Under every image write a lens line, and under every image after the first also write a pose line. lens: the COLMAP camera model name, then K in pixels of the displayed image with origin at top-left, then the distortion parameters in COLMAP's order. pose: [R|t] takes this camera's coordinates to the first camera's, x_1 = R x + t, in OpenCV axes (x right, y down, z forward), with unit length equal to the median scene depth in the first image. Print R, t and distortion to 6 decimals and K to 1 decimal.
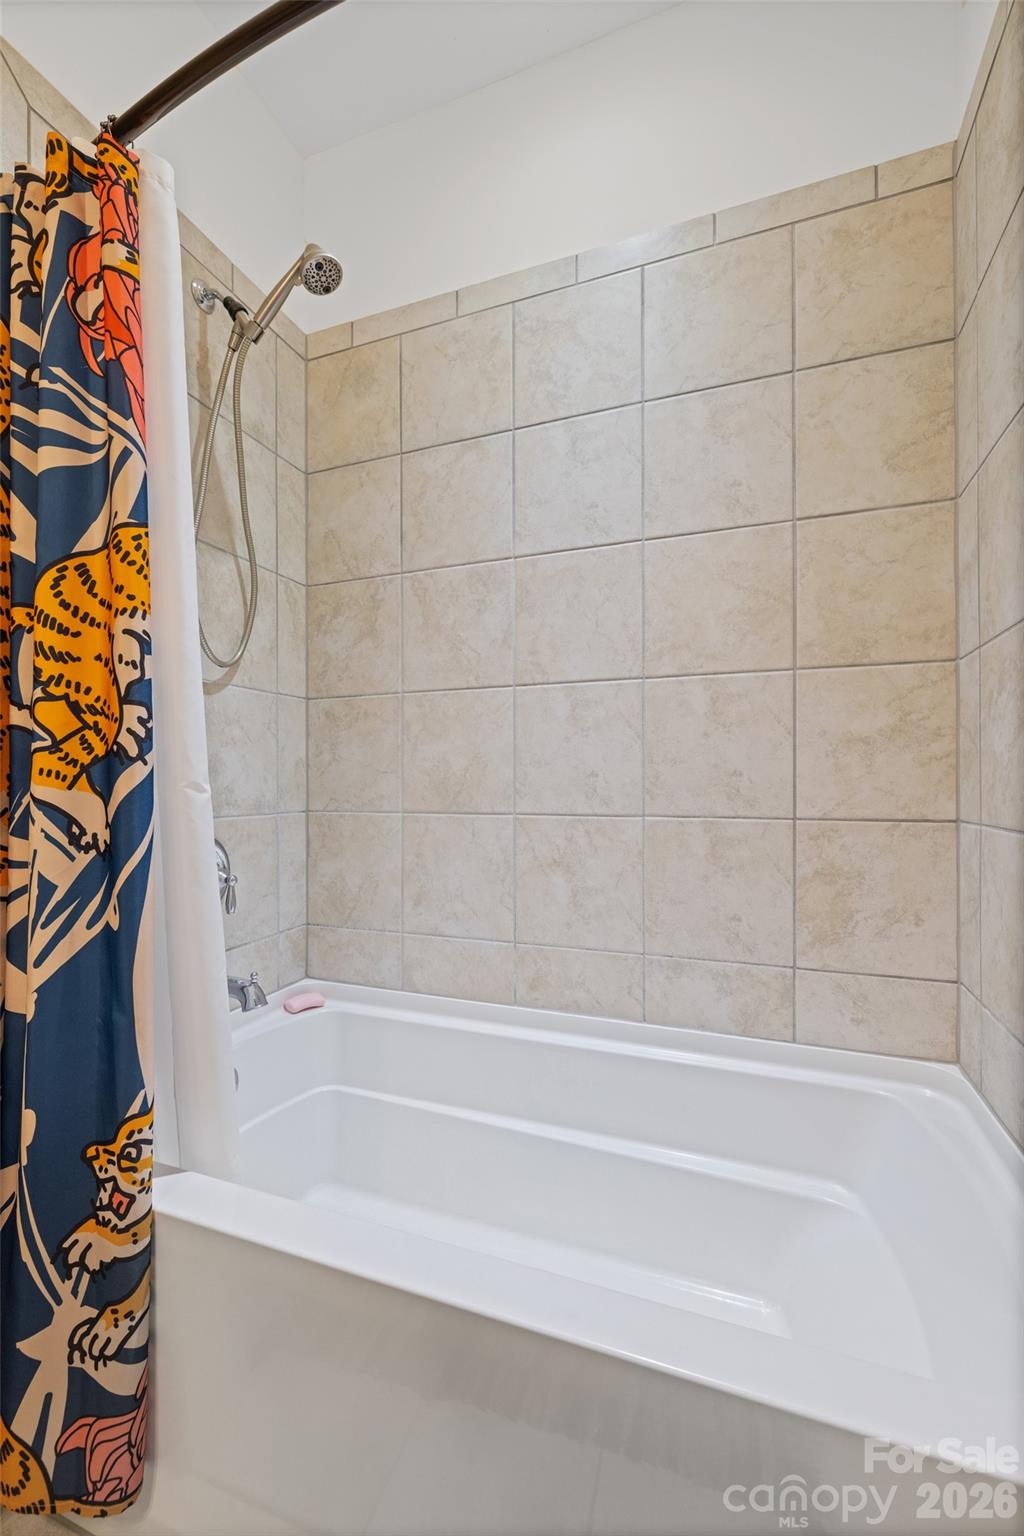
lens RADIAL K [[650.3, 0, 521.3], [0, 650.3, 780.1], [0, 0, 1]] dist [-0.001728, -0.000044]
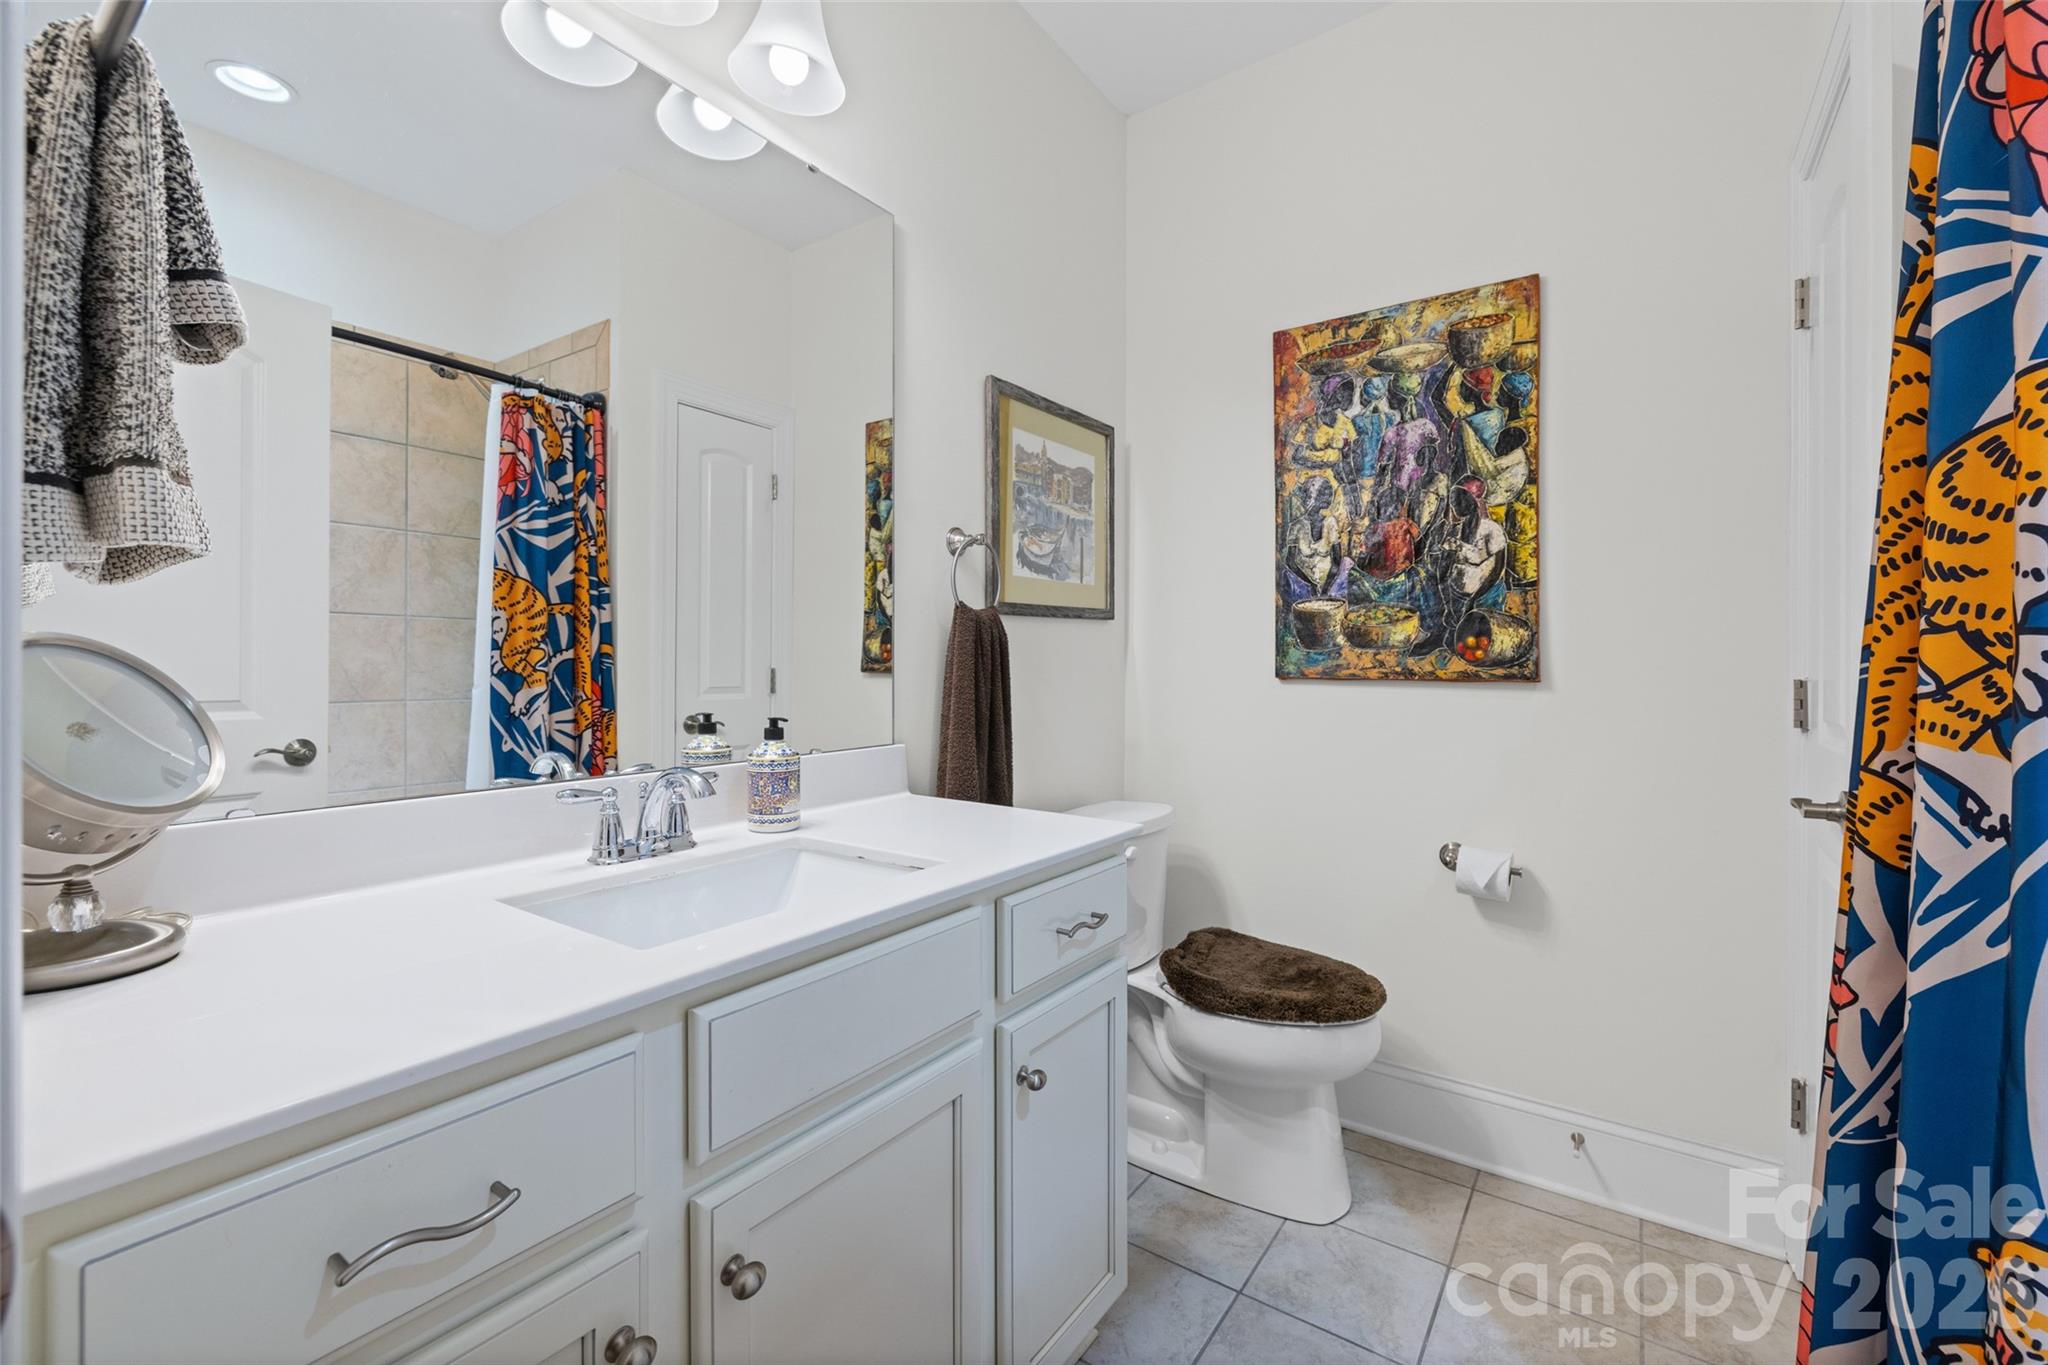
lens RADIAL K [[867.1, 0, 1024.7], [0, 867.1, 671.8], [0, 0, 1]] dist [-0.001728, -0.000044]
pose [[-0.253586, 0.010220, -0.967259, 0.535558], [-0.001213, 0.999940, 0.010883, -0.084971], [0.967312, 0.003933, -0.253559, 0.211774]]
